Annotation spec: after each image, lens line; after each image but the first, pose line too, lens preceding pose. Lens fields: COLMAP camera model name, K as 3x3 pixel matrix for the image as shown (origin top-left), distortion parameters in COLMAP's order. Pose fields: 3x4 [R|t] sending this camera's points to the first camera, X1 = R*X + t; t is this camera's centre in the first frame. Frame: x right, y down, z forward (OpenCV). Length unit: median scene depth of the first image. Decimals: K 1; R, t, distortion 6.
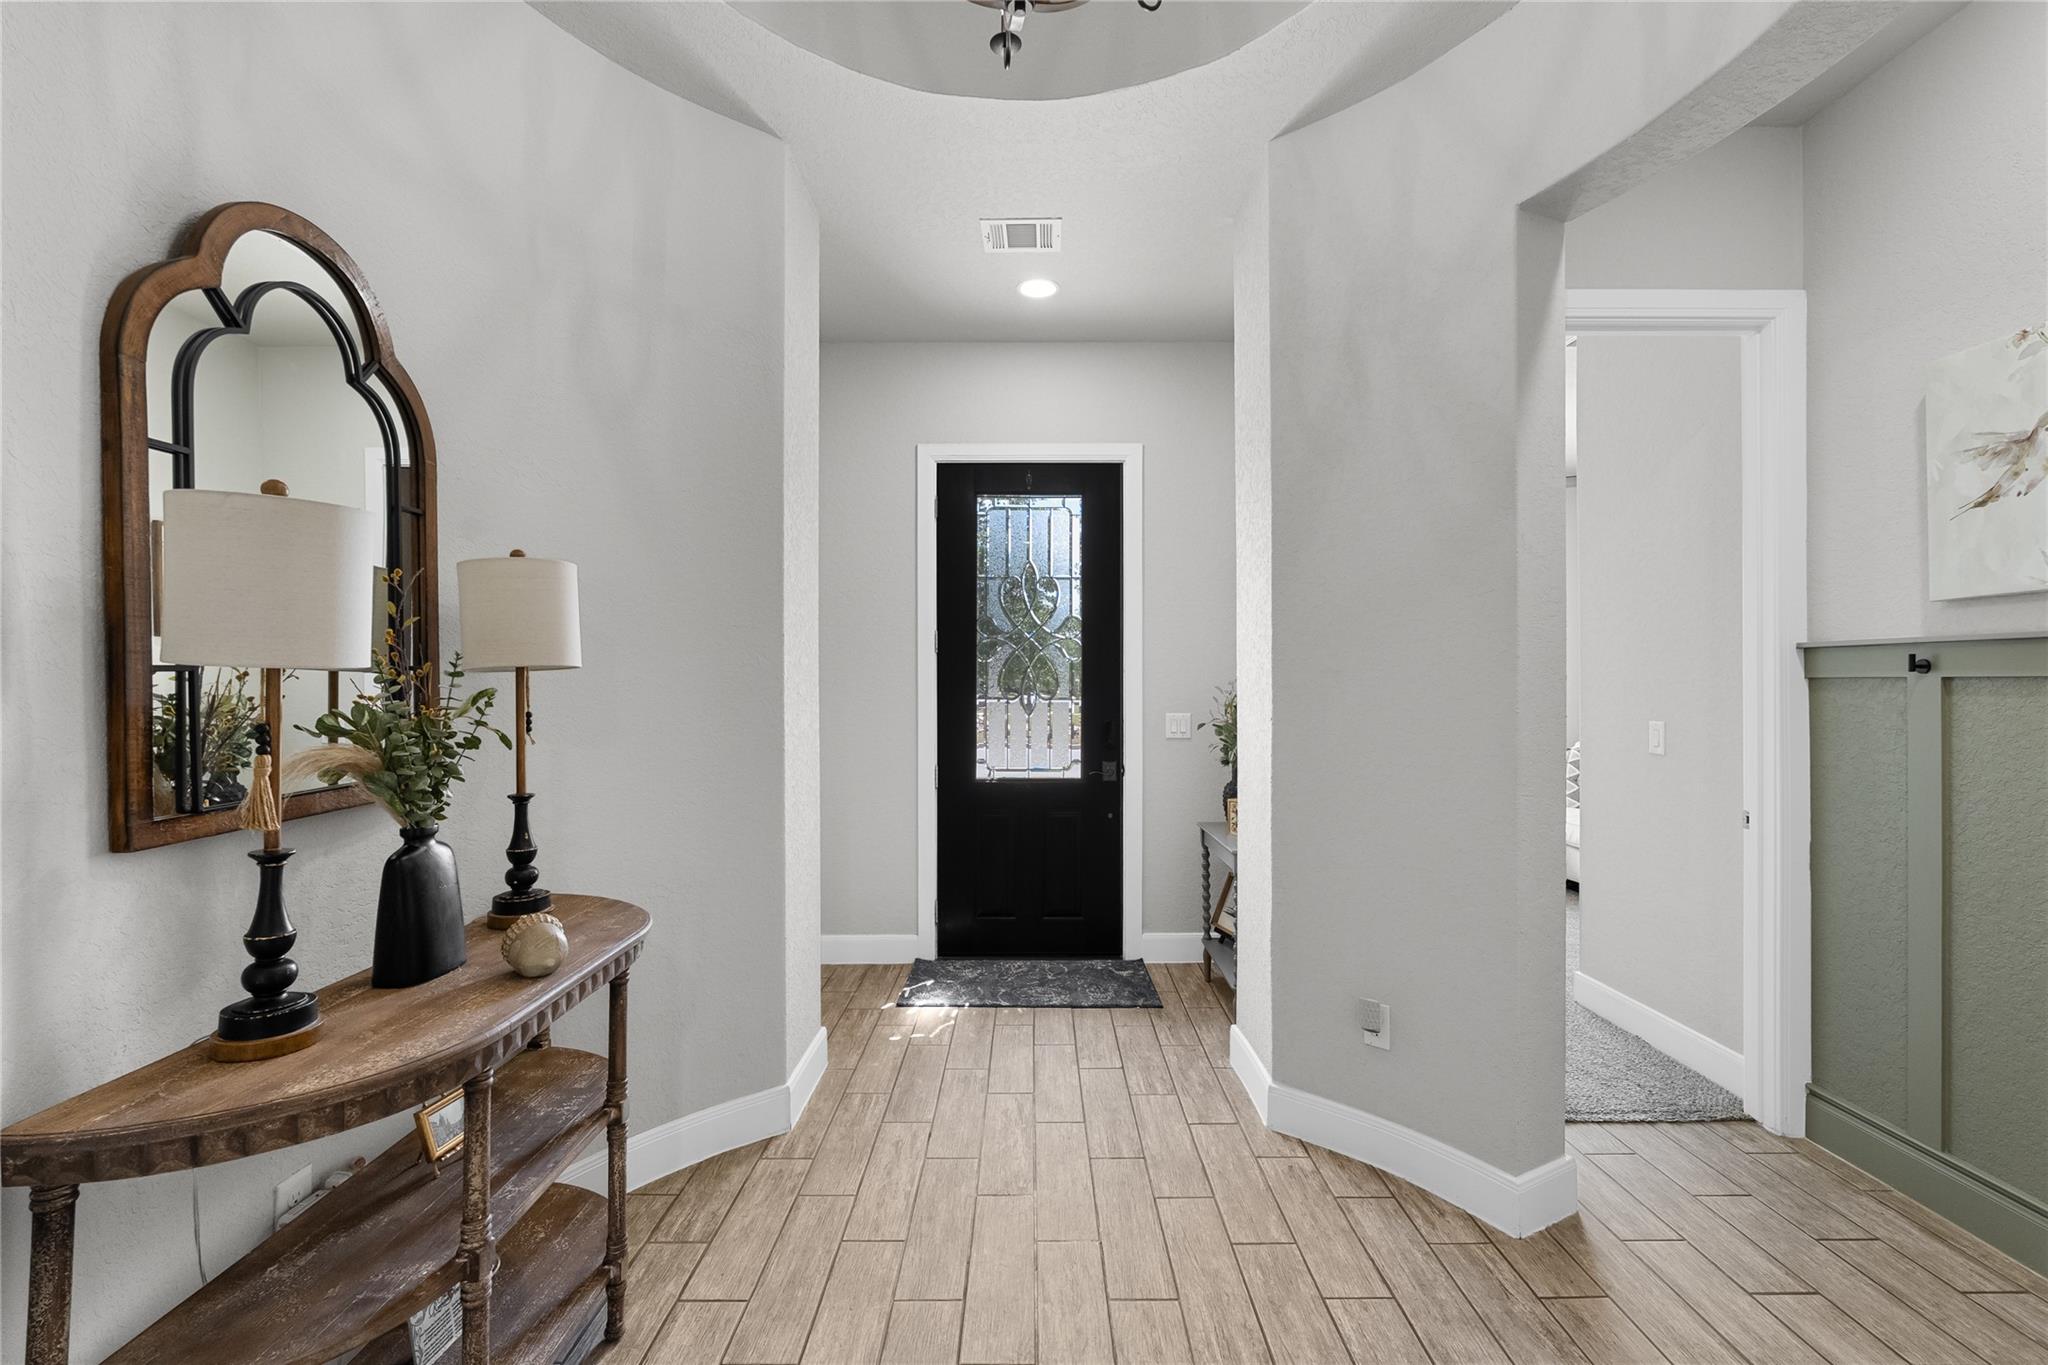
lens RADIAL K [[900.3, 0, 1027.0], [0, 900.3, 691.0], [0, 0, 1]] dist [-0.002727, -0.000261]
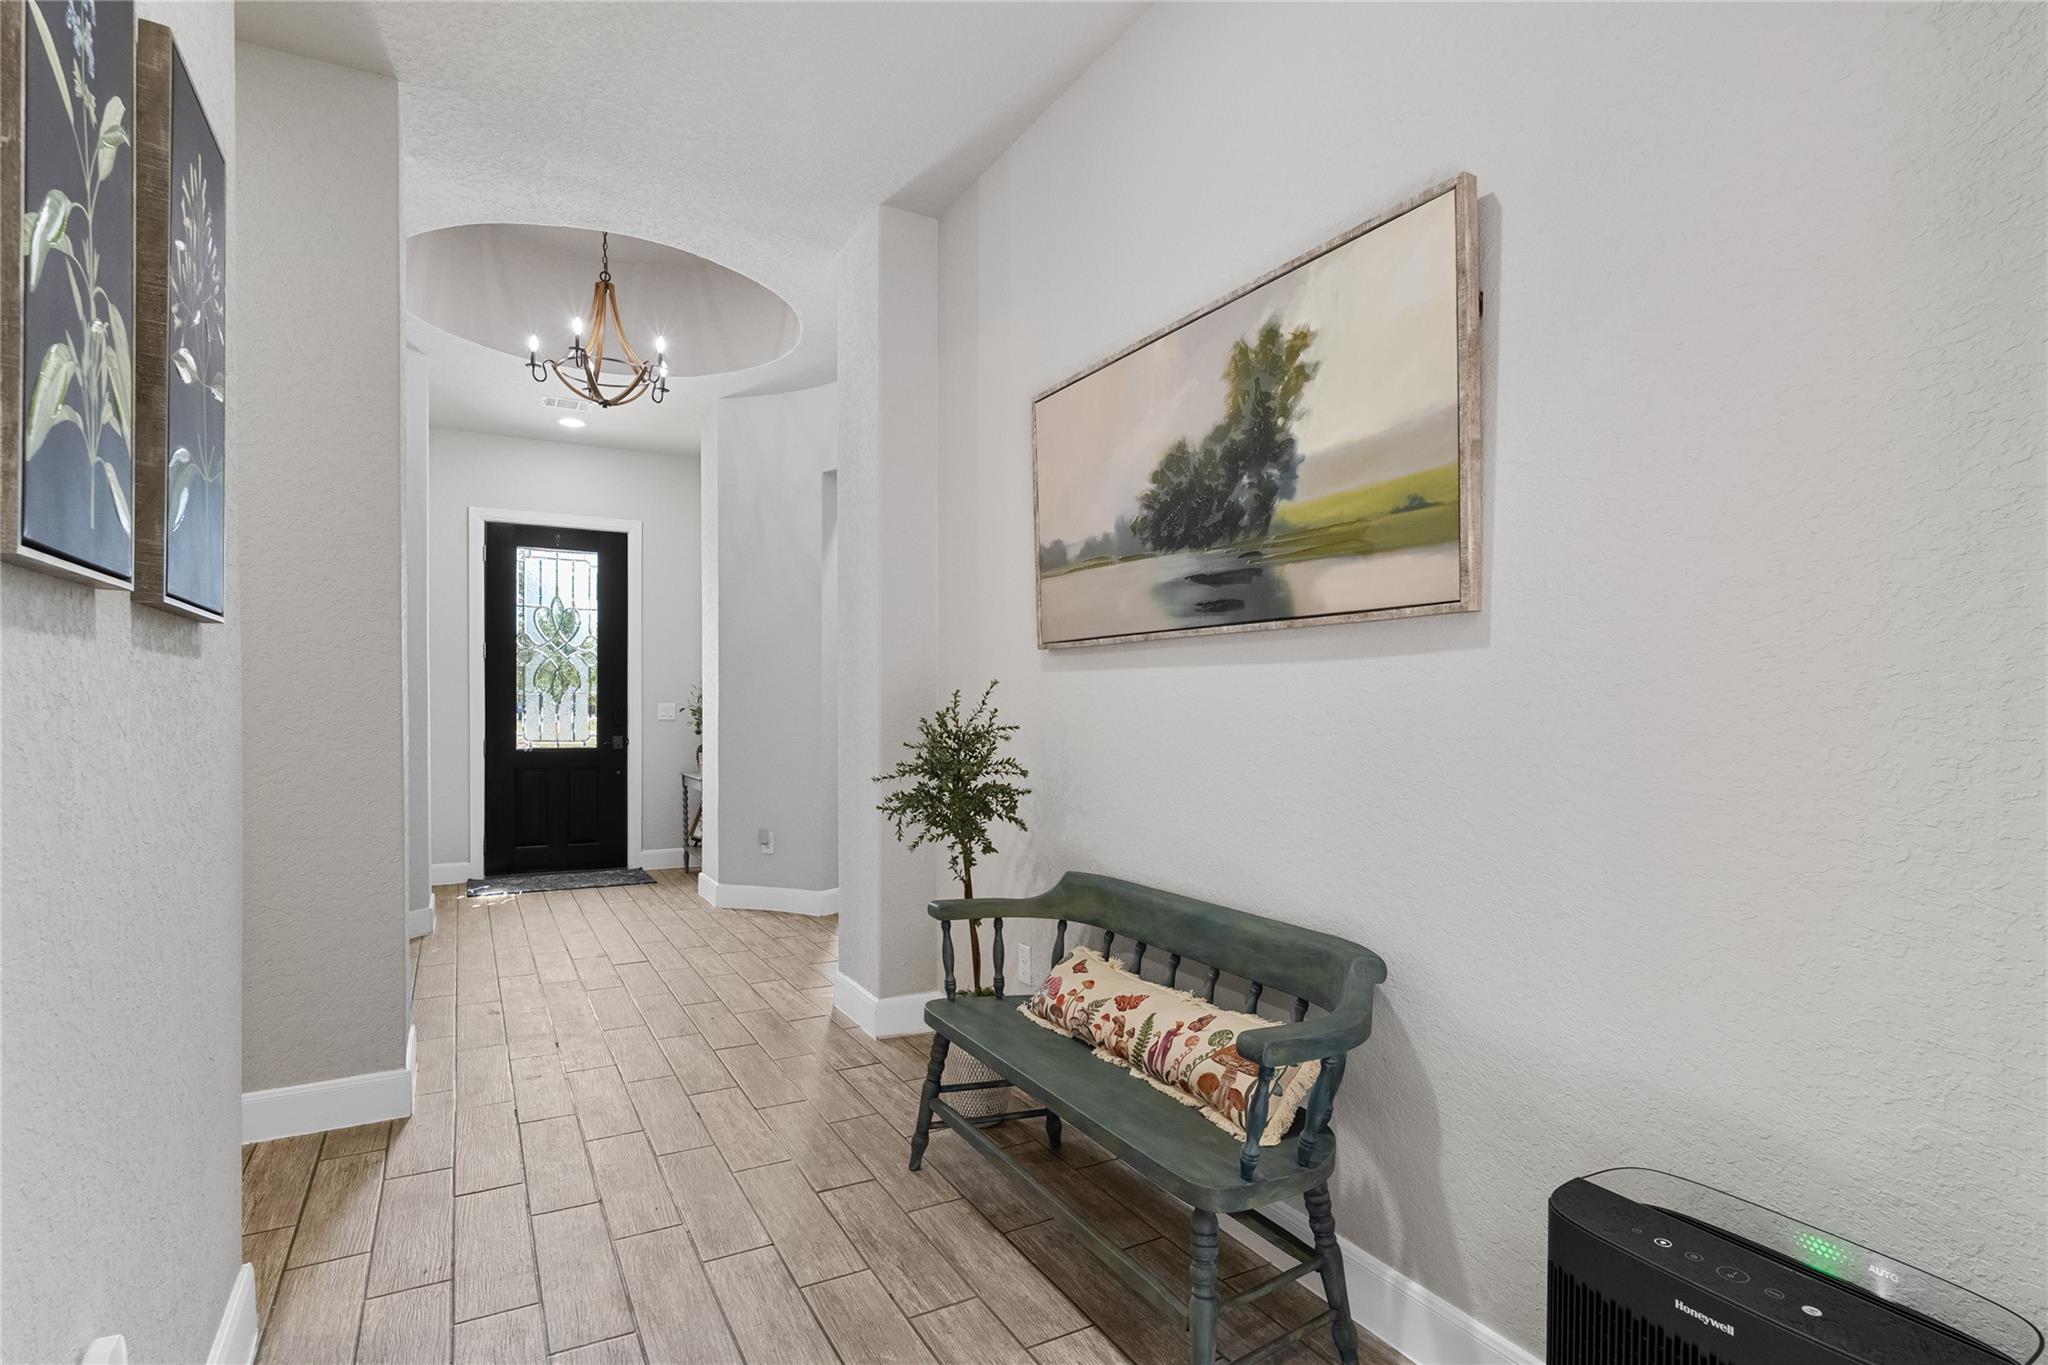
lens RADIAL K [[1032.2, 0, 1033.9], [0, 1032.2, 703.6], [0, 0, 1]] dist [-0.006700, -0.000763]
pose [[0.870690, 0.002619, 0.491826, -0.146009], [0.000111, 0.999985, -0.005522, 0.036007], [-0.491833, 0.004863, 0.870676, -0.806978]]
